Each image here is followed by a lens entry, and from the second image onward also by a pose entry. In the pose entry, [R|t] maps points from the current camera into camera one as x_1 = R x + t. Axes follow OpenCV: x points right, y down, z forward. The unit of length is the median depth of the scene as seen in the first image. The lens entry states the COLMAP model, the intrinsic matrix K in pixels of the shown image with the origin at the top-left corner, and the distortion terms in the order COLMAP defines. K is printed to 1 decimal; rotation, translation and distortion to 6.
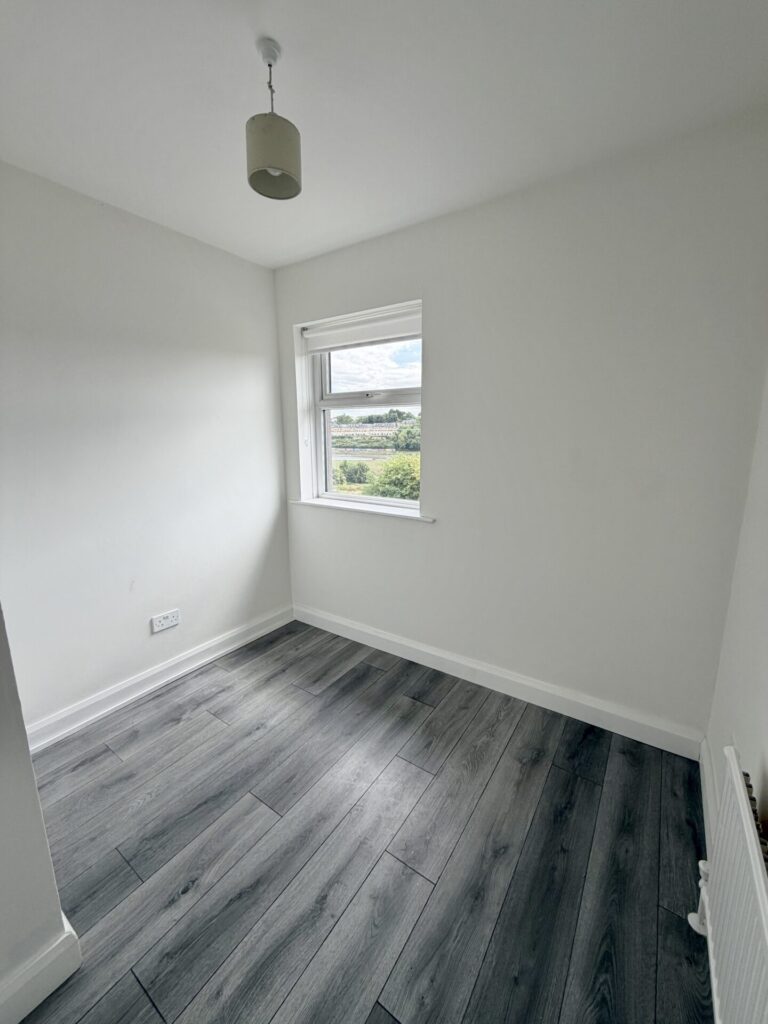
lens RADIAL K [[408.0, 0, 384.5], [0, 408.0, 509.3], [0, 0, 1]] dist [-0.000084, 0.000497]
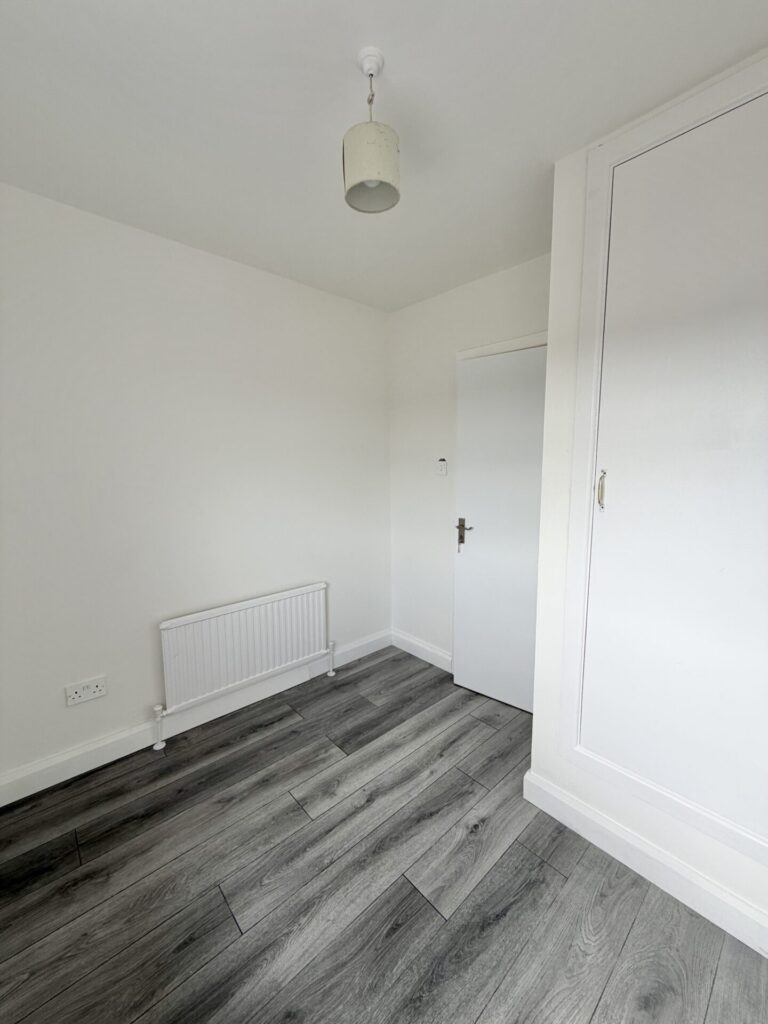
lens RADIAL K [[408.0, 0, 384.5], [0, 408.0, 509.3], [0, 0, 1]] dist [-0.000084, 0.000497]
pose [[-0.973145, -0.020817, 0.229249, -0.394238], [0.050916, 0.951769, 0.302560, -0.300725], [-0.224491, 0.306107, -0.925150, 1.564107]]
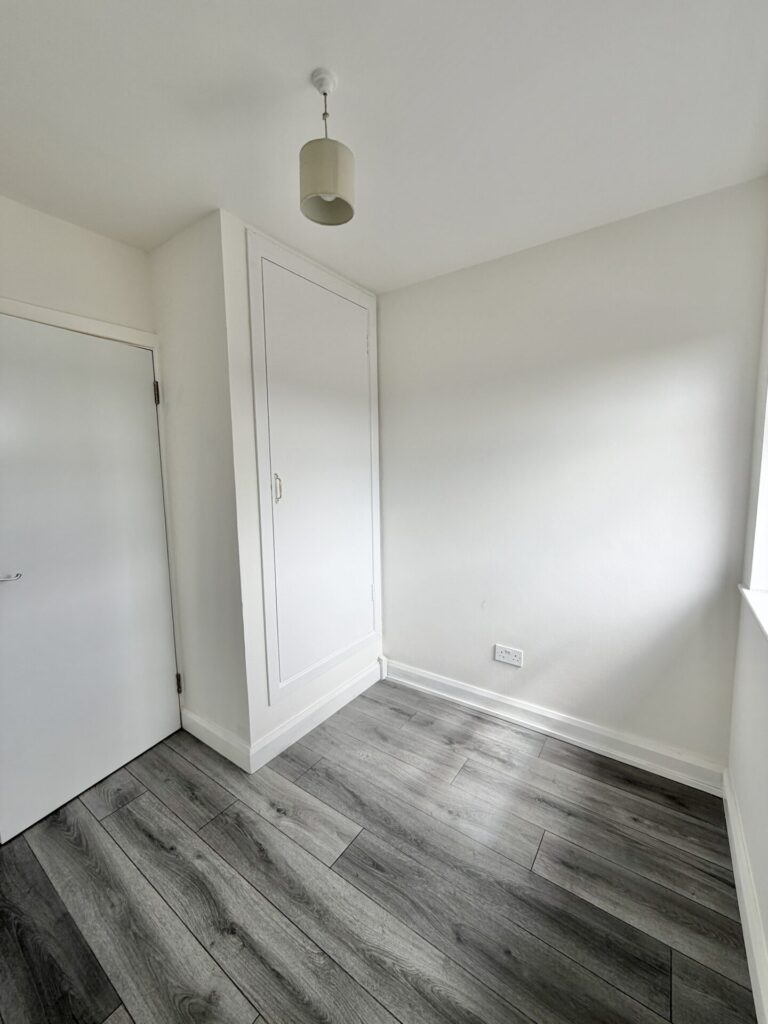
lens RADIAL K [[408.0, 0, 384.5], [0, 408.0, 509.3], [0, 0, 1]] dist [-0.000084, 0.000497]
pose [[-0.013859, 0.113448, -0.993447, 0.575011], [-0.178151, 0.977366, 0.114097, -0.182642], [0.983906, 0.178565, 0.006666, 0.943656]]
